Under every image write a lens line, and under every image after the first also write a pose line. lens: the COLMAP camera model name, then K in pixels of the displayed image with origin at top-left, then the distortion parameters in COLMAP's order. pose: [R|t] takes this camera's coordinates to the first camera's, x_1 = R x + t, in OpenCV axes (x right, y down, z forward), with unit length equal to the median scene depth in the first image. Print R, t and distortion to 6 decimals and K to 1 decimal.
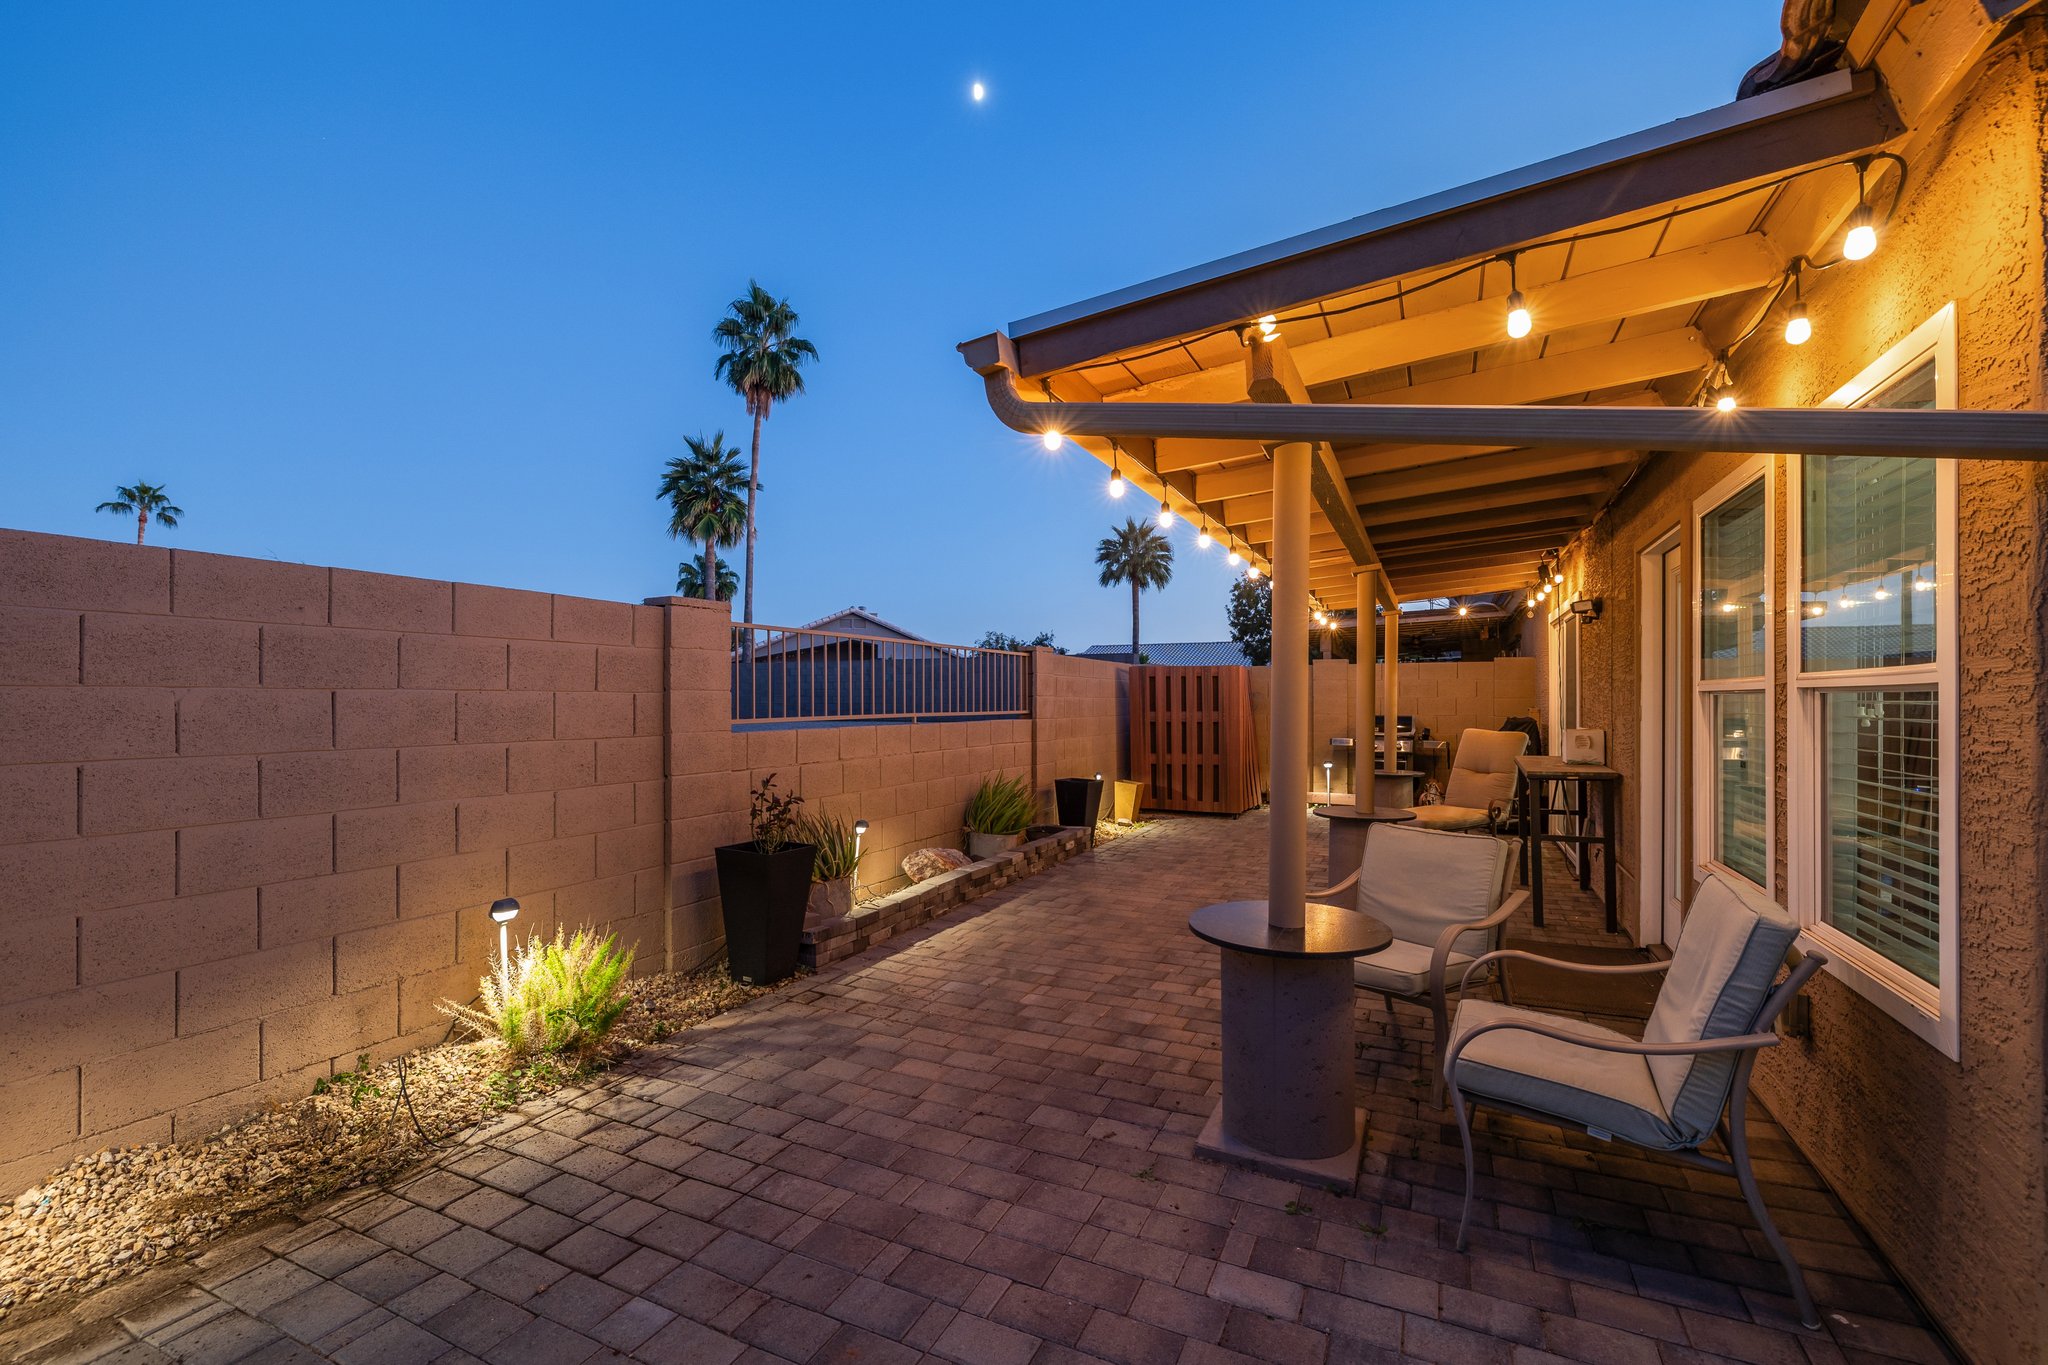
lens RADIAL K [[843.3, 0, 1024.1], [0, 843.3, 681.1], [0, 0, 1]] dist [0.001510, -0.000039]
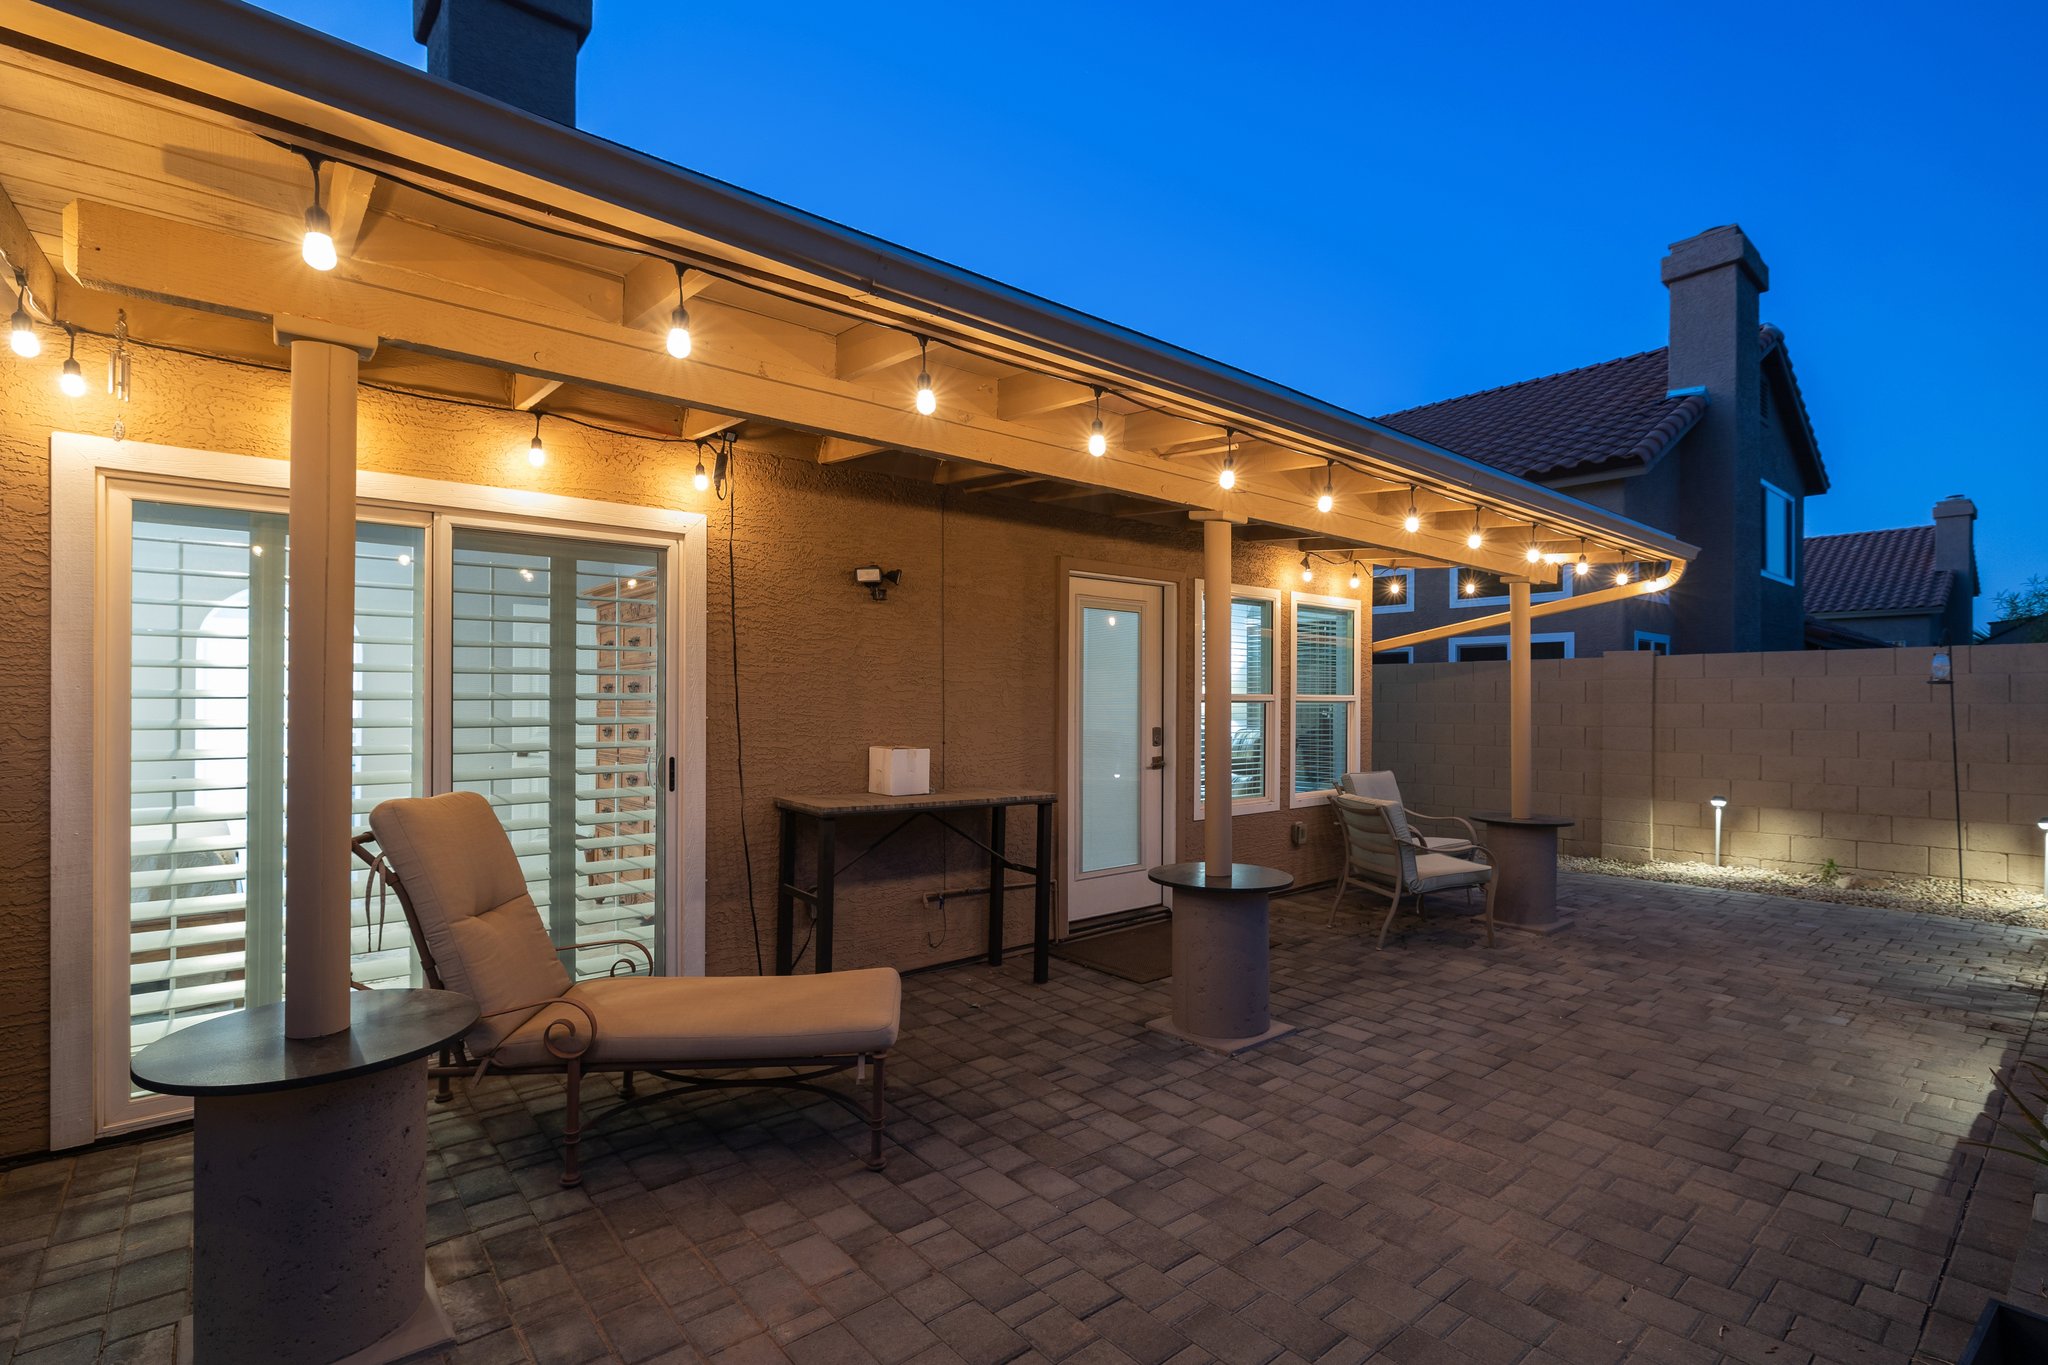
lens RADIAL K [[960.6, 0, 1026.5], [0, 960.6, 695.8], [0, 0, 1]] dist [-0.006095, -0.000438]
pose [[-0.916619, -0.002429, 0.399755, 0.354005], [-0.014128, 0.999554, -0.026321, 0.053010], [-0.399513, -0.029774, -0.916244, 2.653398]]
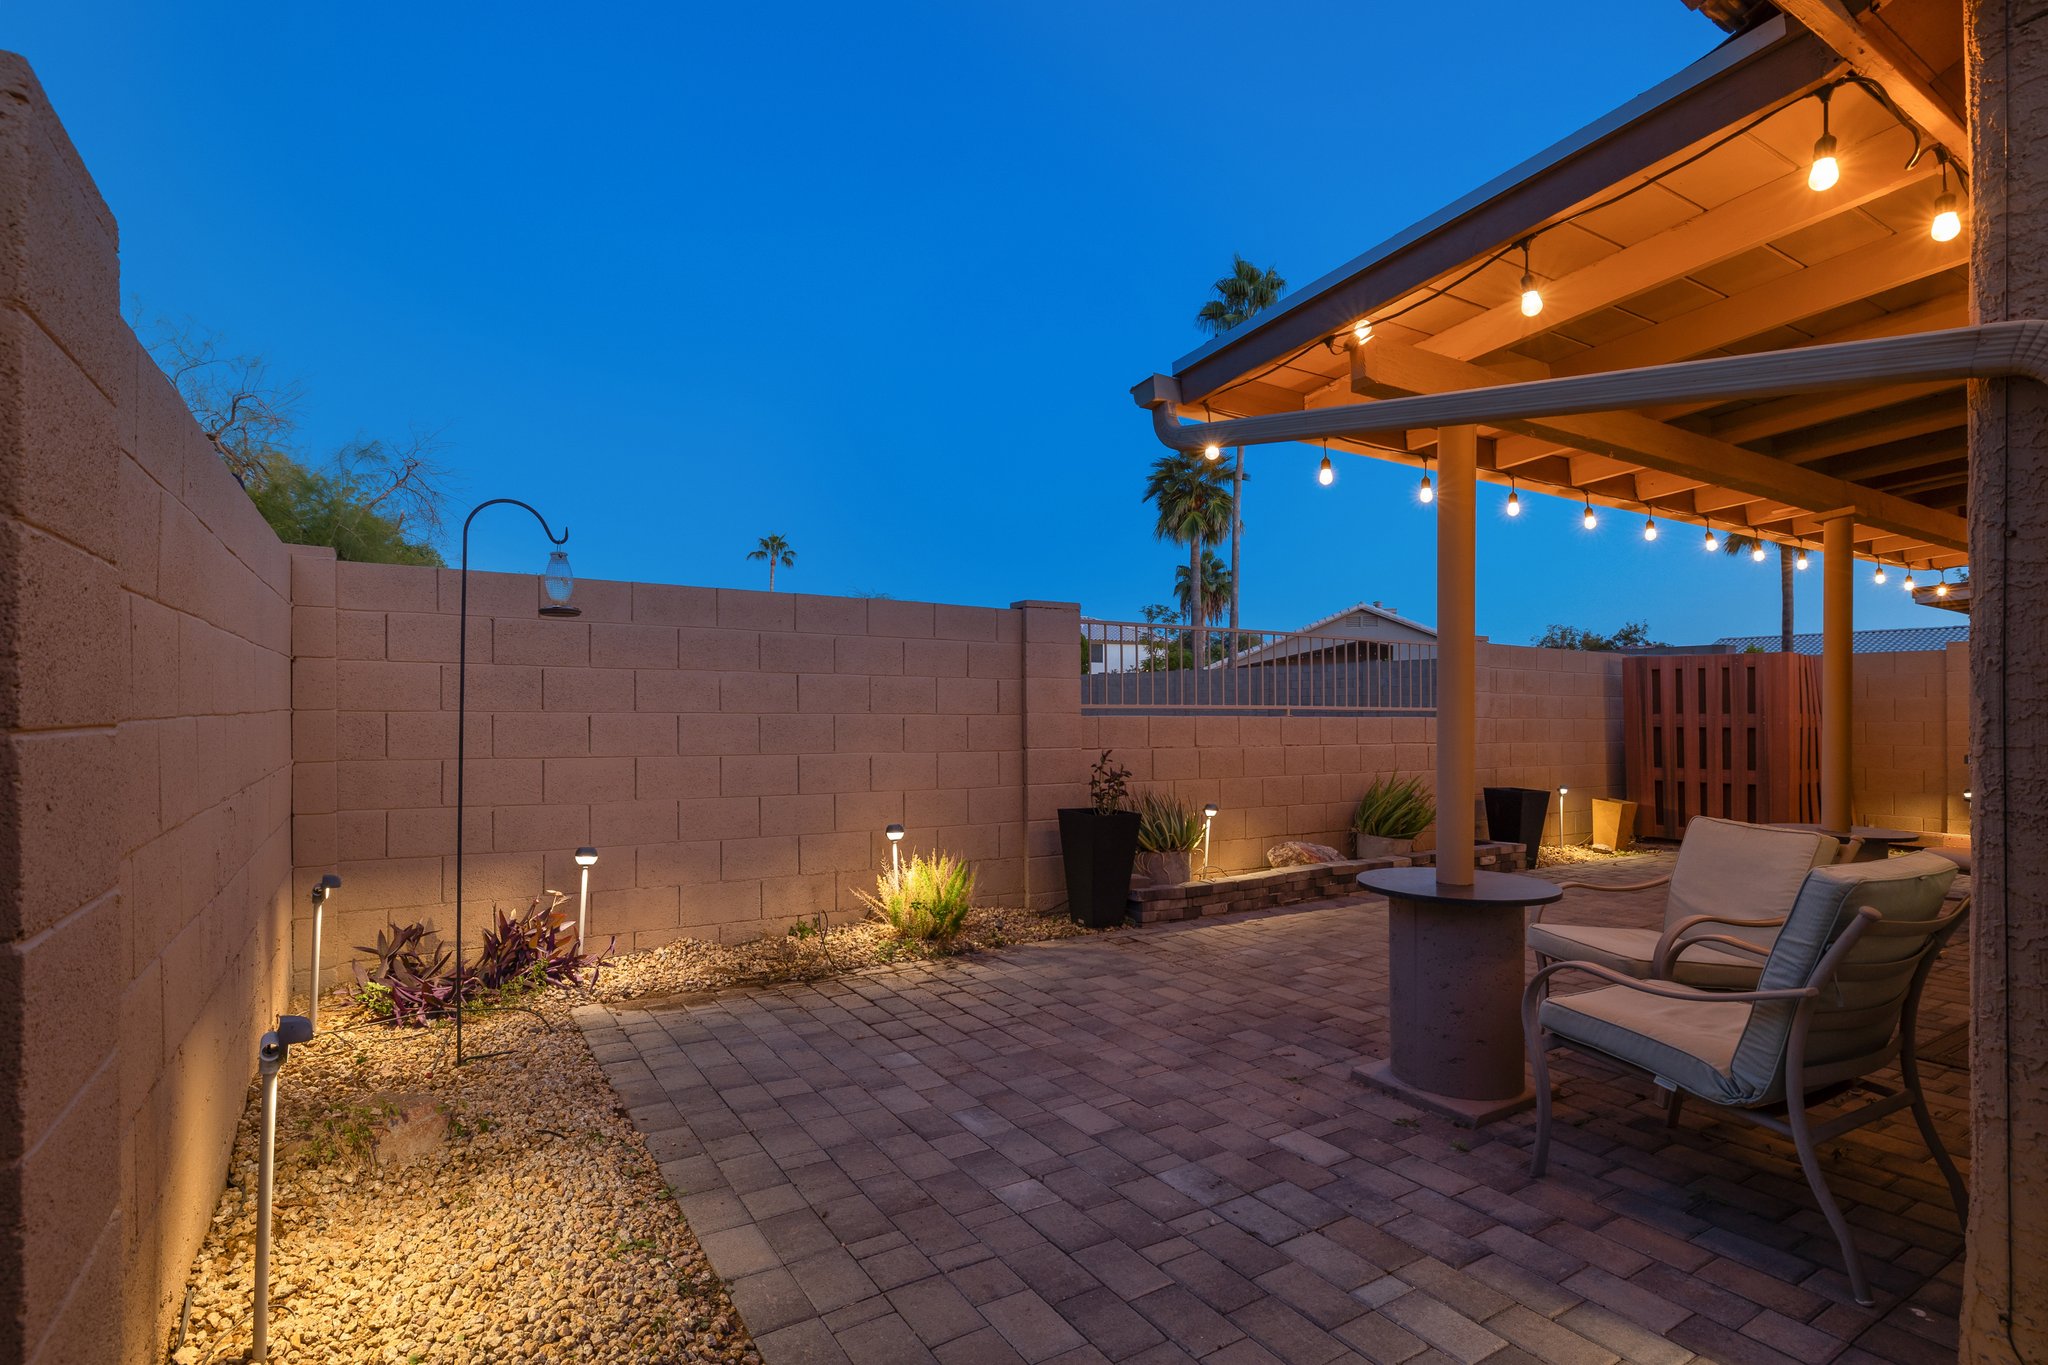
lens RADIAL K [[960.6, 0, 1022.3], [0, 960.6, 696.3], [0, 0, 1]] dist [-0.006095, -0.000438]
pose [[0.848807, -0.002686, -0.528695, 0.354956], [0.005608, 0.999977, 0.003924, 0.037790], [0.528673, -0.006295, 0.848803, -0.204983]]
